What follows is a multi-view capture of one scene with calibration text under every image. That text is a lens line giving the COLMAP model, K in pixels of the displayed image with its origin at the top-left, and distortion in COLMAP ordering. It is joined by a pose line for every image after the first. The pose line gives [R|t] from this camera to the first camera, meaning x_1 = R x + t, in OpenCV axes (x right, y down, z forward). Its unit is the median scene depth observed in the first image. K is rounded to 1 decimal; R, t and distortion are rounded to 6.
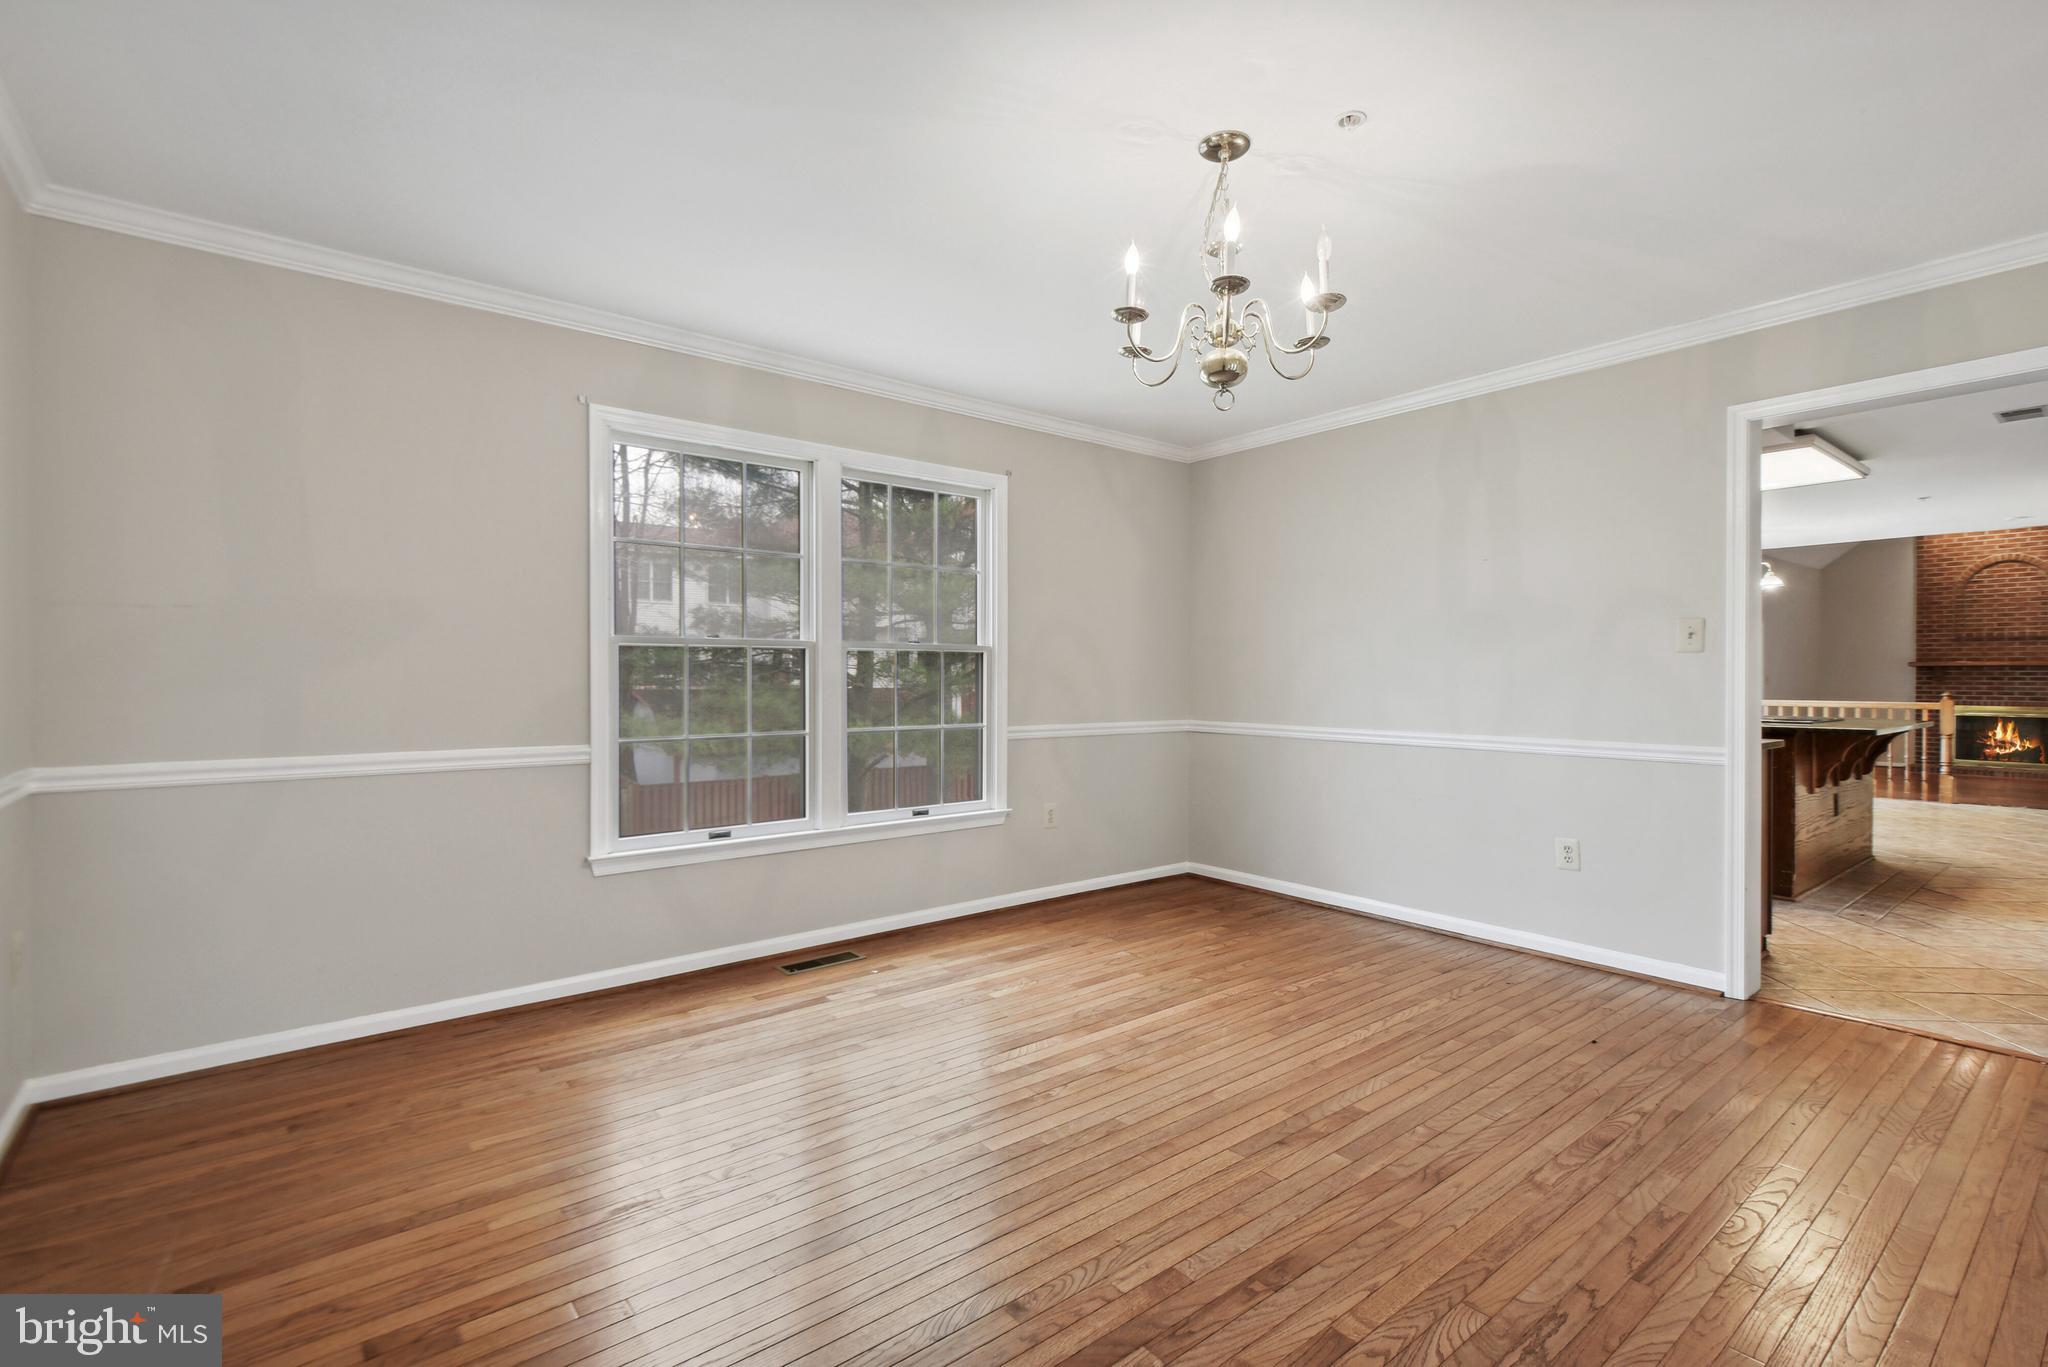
lens RADIAL K [[941.8, 0, 1035.8], [0, 941.8, 679.2], [0, 0, 1]] dist [0.019573, -0.013902]
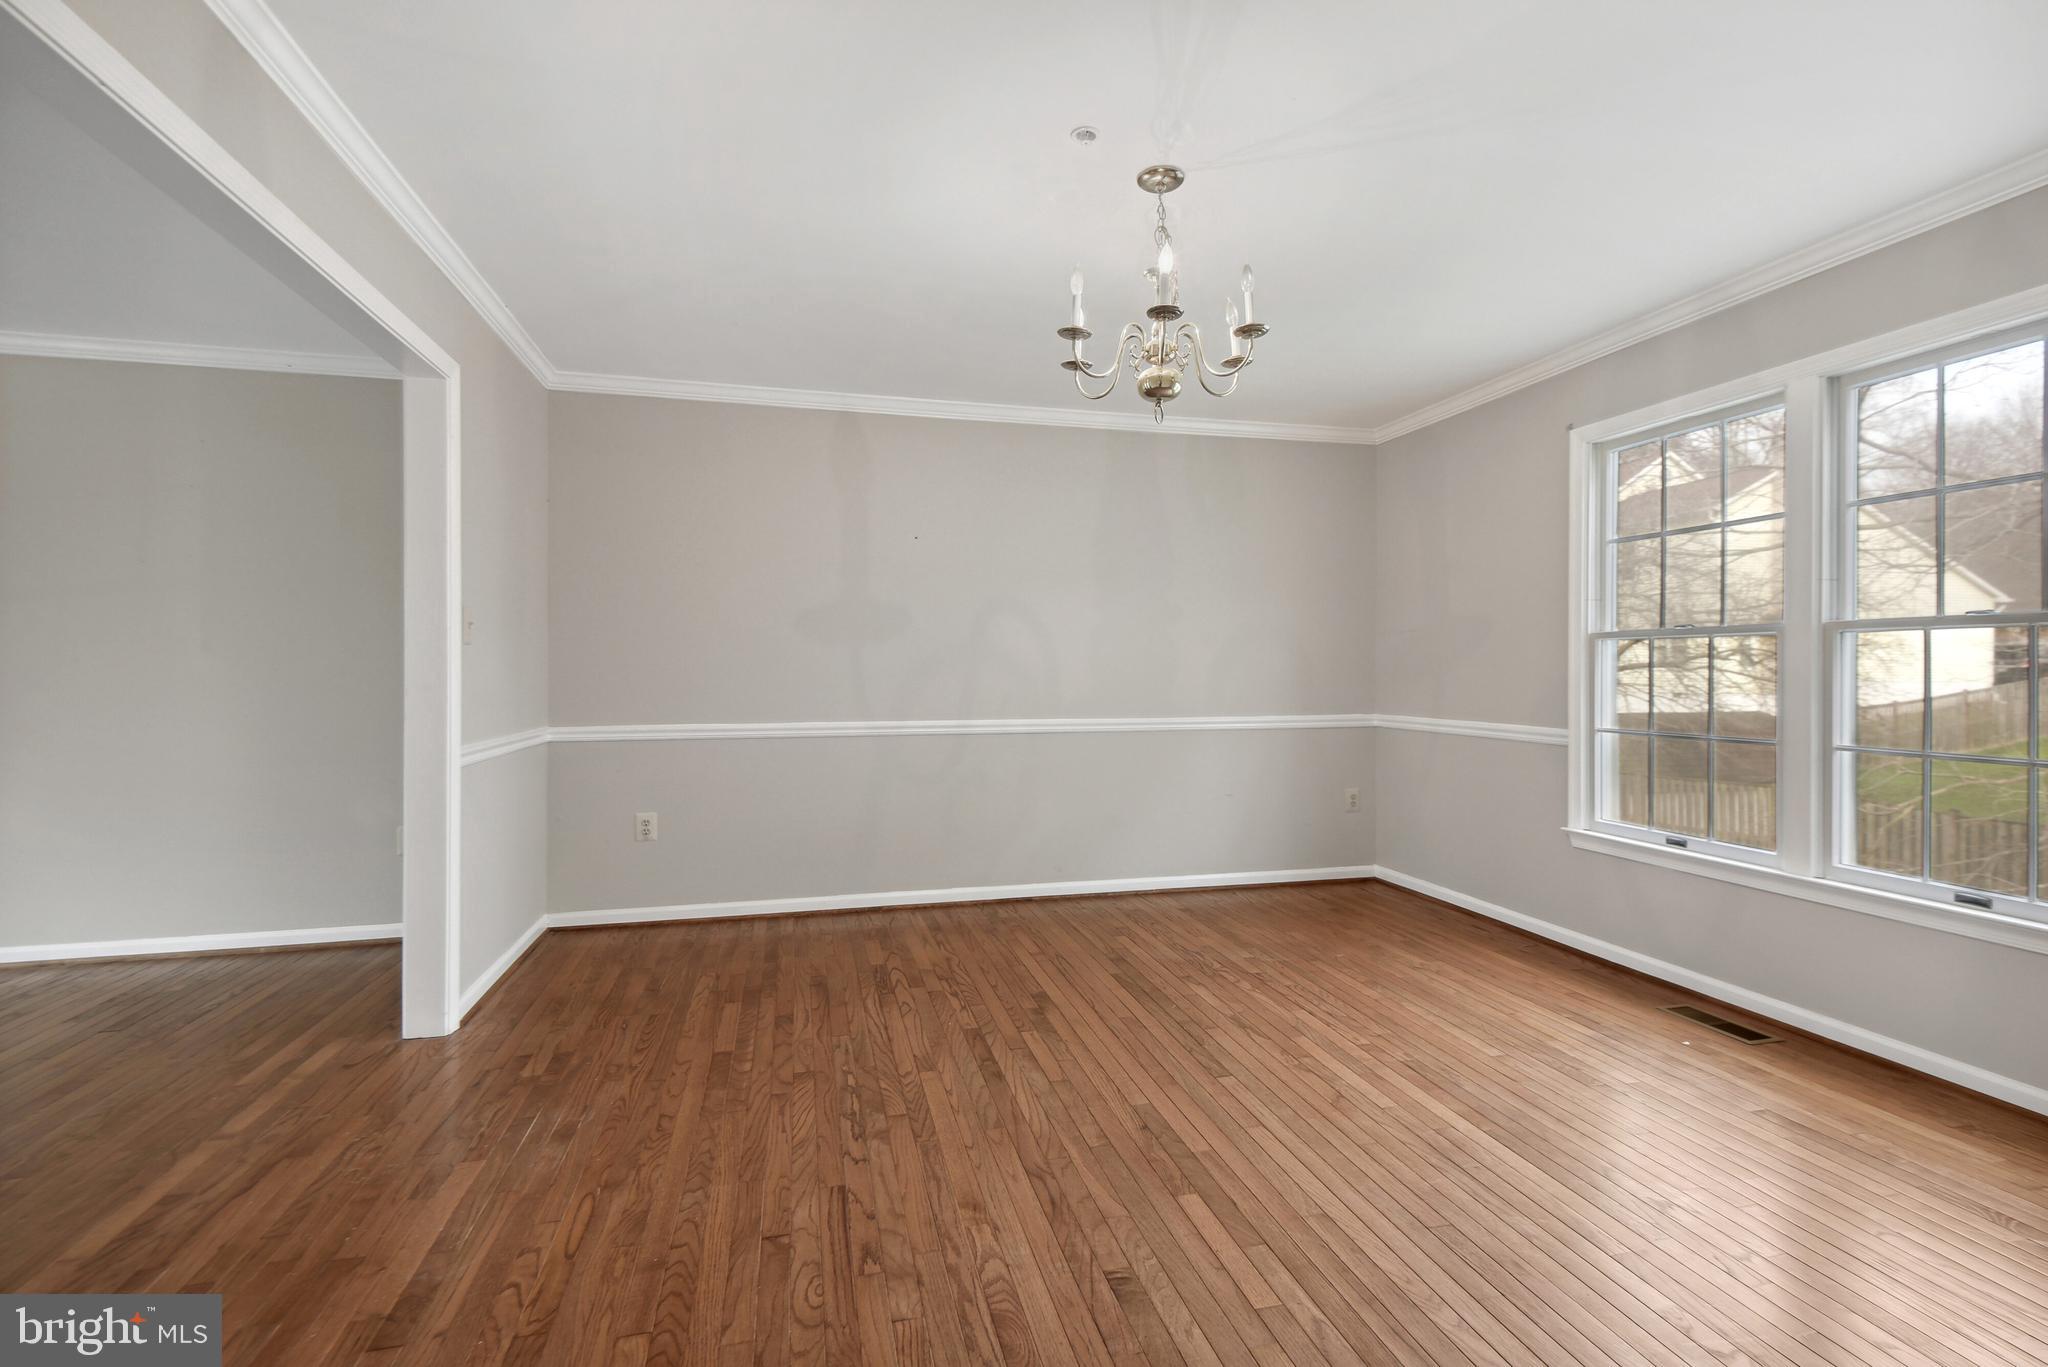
lens RADIAL K [[941.8, 0, 1036.4], [0, 941.8, 683.4], [0, 0, 1]] dist [0.019573, -0.013902]
pose [[-0.417615, 0.013443, -0.908525, 0.862181], [-0.007180, 0.999810, 0.018094, -0.002544], [0.908596, 0.014080, -0.417439, 0.924452]]
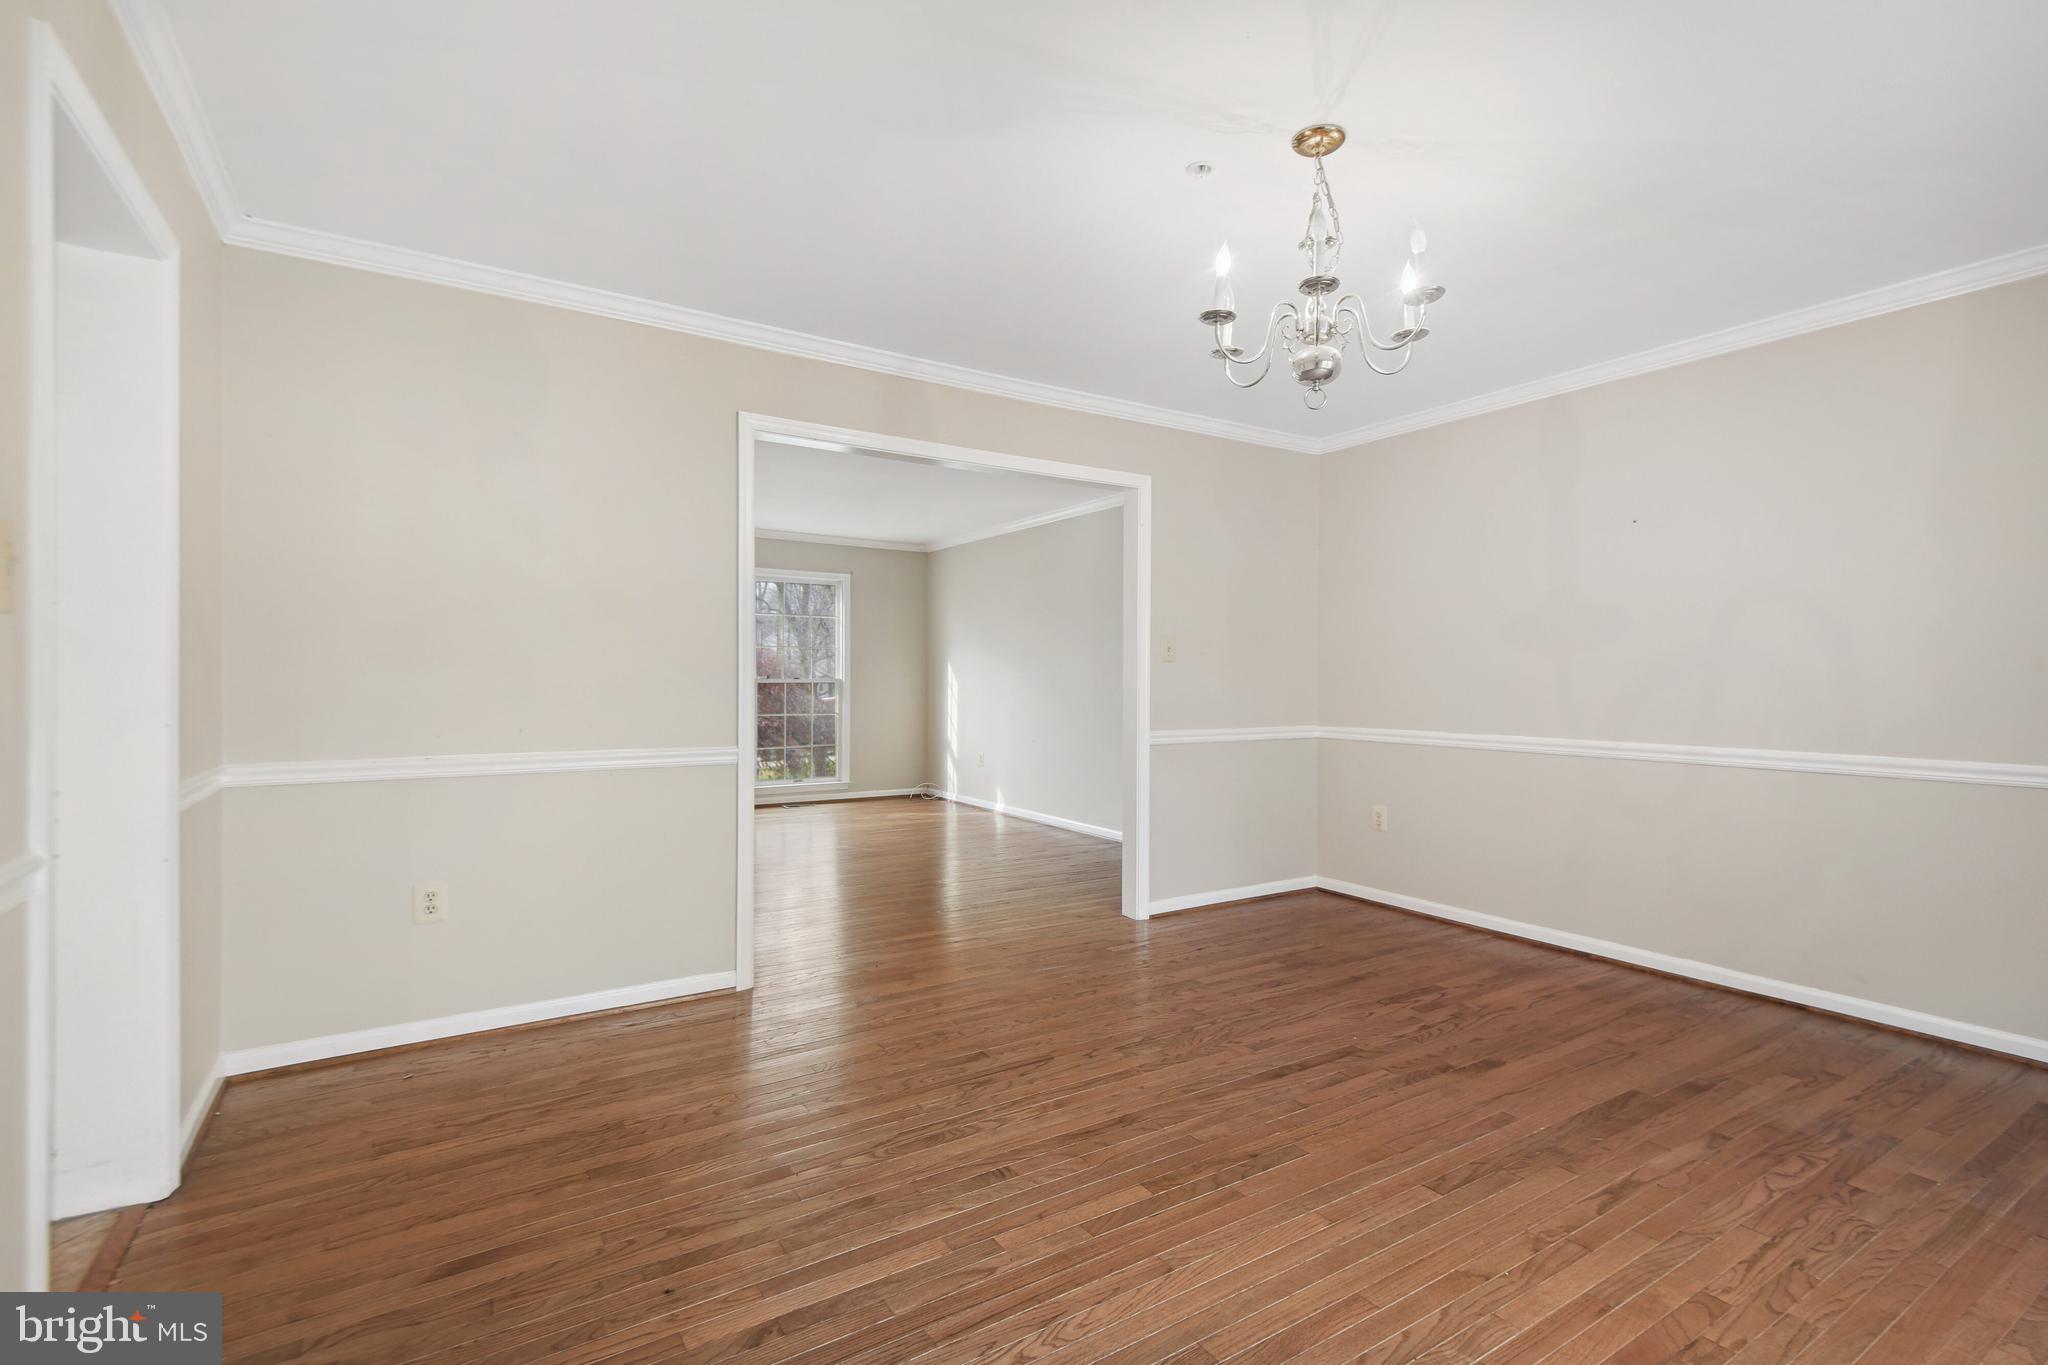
lens RADIAL K [[941.8, 0, 1070.2], [0, 941.8, 685.0], [0, 0, 1]] dist [0.019573, -0.013902]
pose [[-0.995741, -0.001825, 0.092179, 0.252424], [-0.000621, 0.999914, 0.013094, -0.004628], [-0.092195, 0.012981, -0.995656, 1.396186]]
